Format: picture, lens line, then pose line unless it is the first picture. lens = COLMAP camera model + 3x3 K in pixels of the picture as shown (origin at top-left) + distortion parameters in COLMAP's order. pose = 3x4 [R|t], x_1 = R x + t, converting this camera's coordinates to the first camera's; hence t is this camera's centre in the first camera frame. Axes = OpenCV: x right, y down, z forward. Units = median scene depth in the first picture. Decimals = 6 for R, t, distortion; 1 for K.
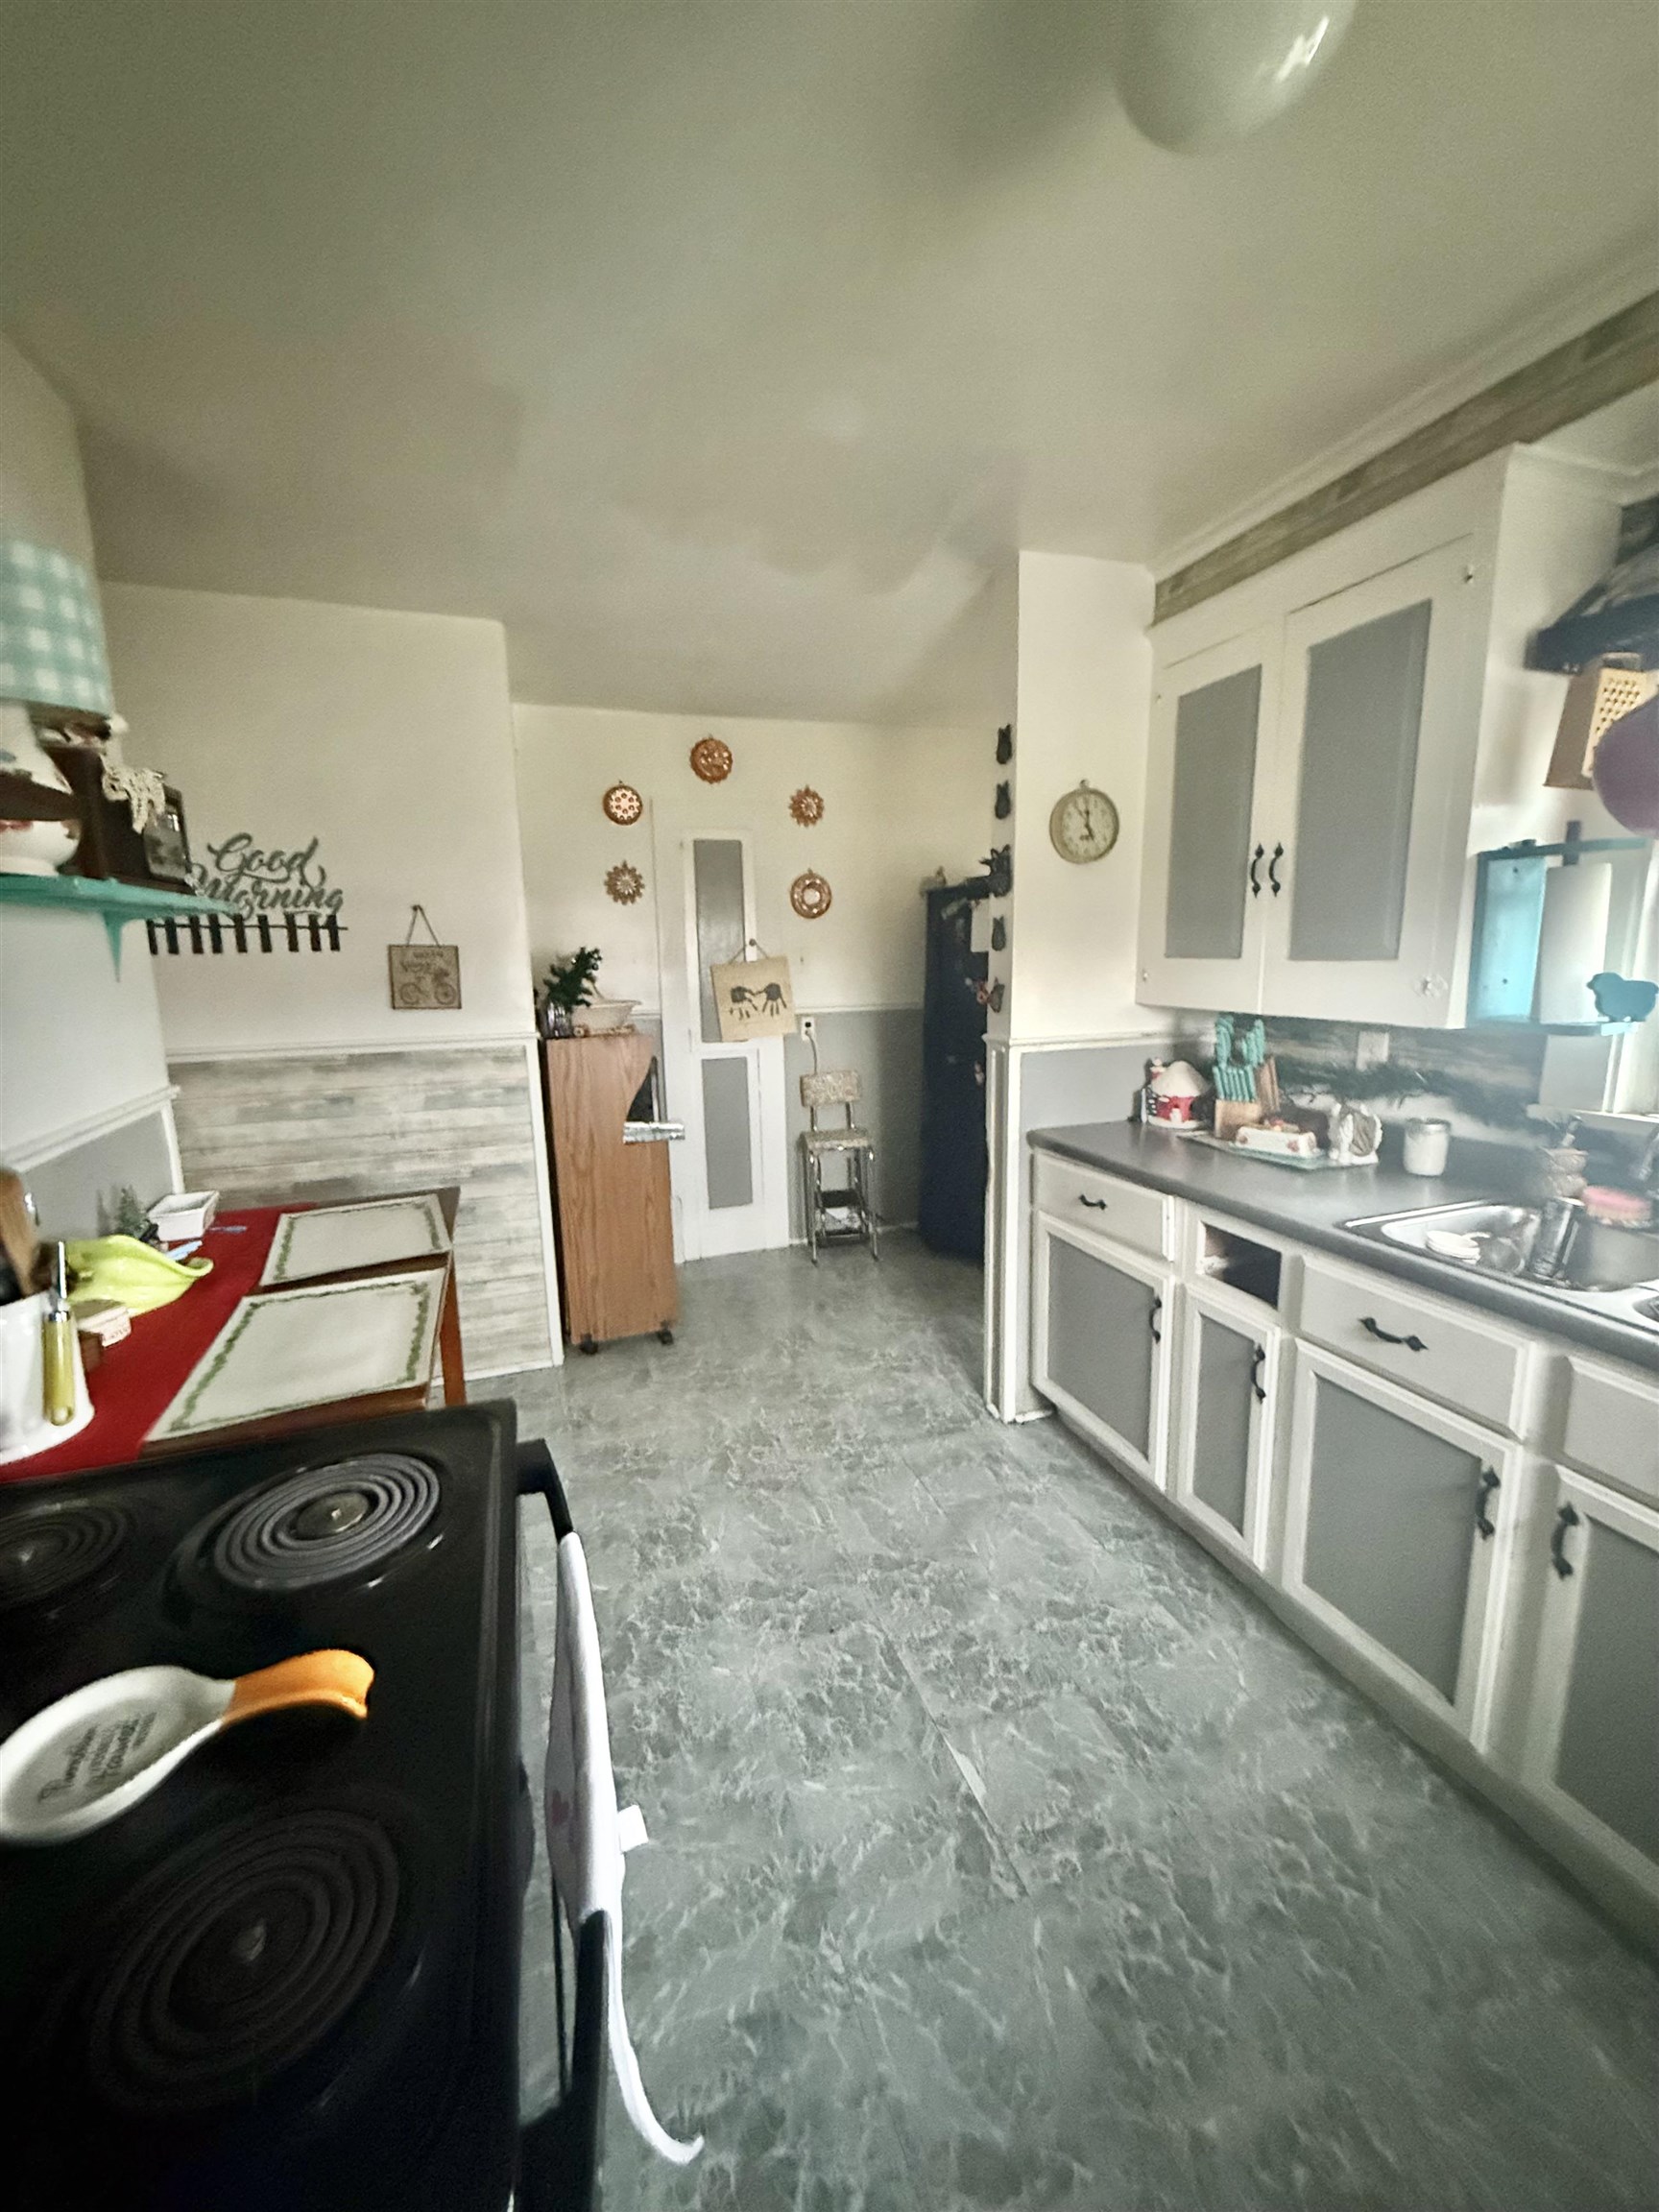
lens RADIAL K [[881.9, 0, 827.7], [0, 881.9, 1104.0], [0, 0, 1]] dist [0.000052, 0.000681]
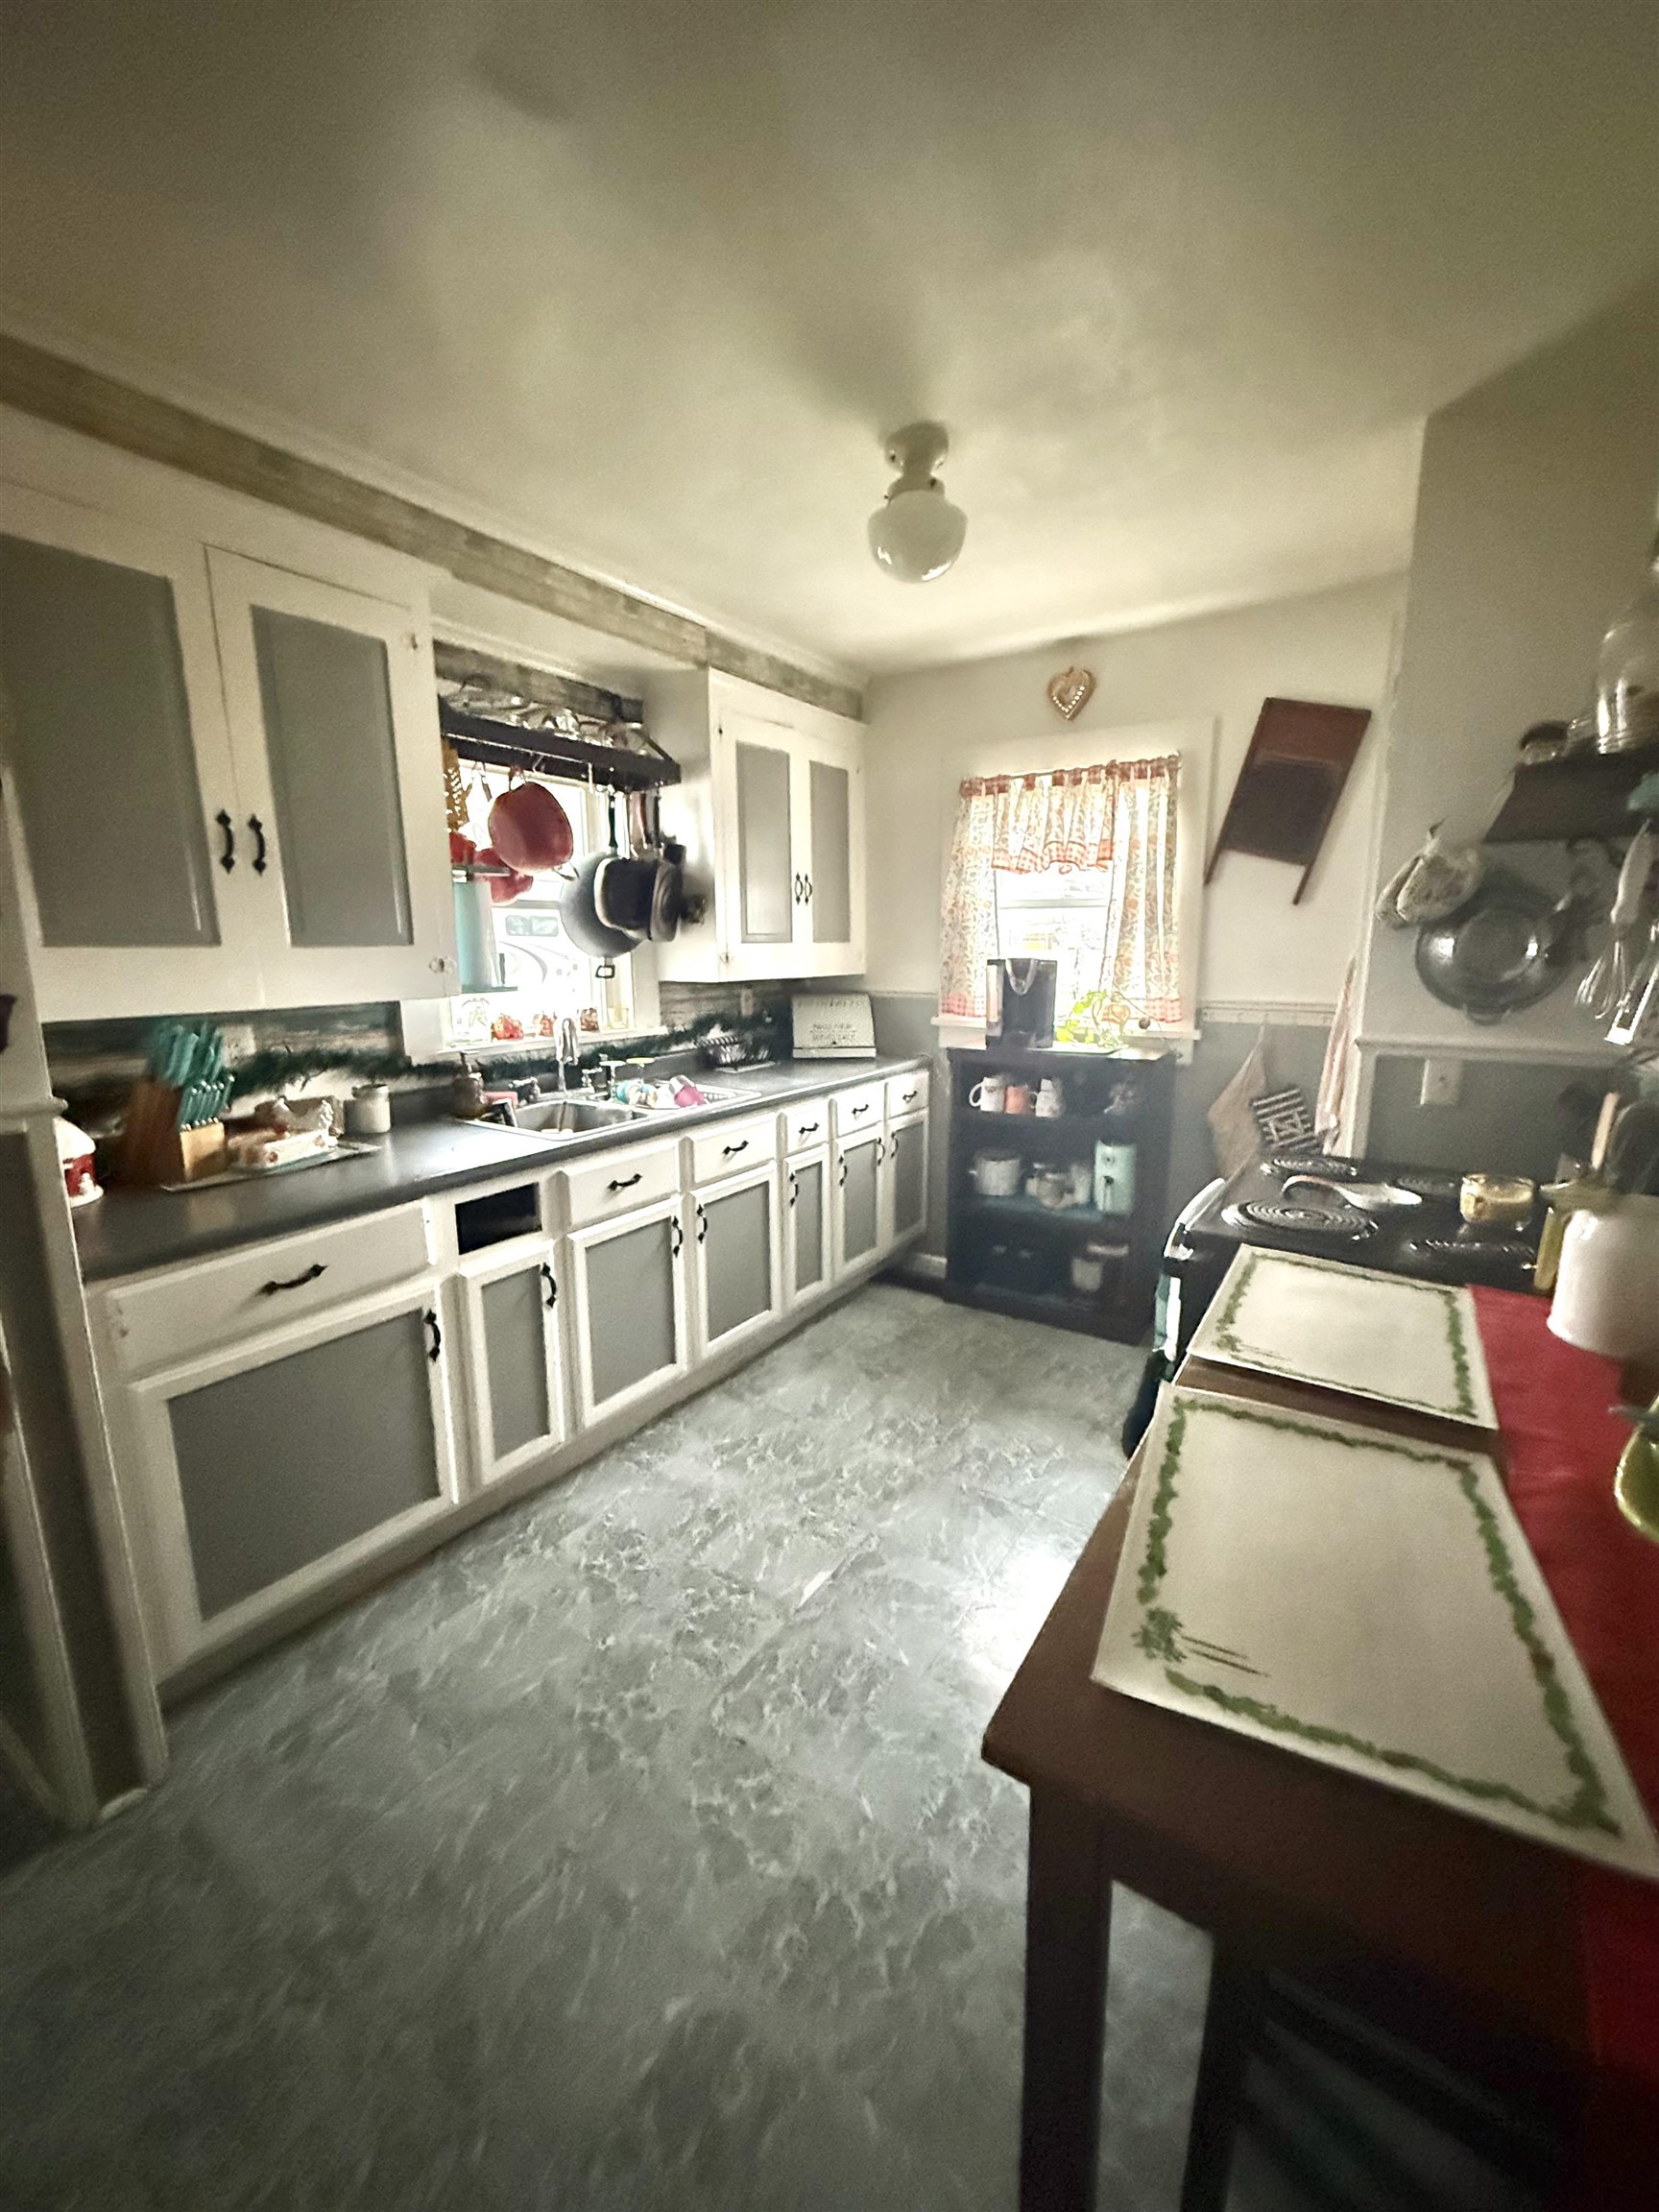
lens RADIAL K [[881.9, 0, 828.2], [0, 881.9, 1105.7], [0, 0, 1]] dist [0.000052, 0.000681]
pose [[-0.599058, -0.124644, 0.790944, -0.679730], [0.155939, 0.950734, 0.267933, -0.196775], [-0.785374, 0.283846, -0.550108, 1.331725]]
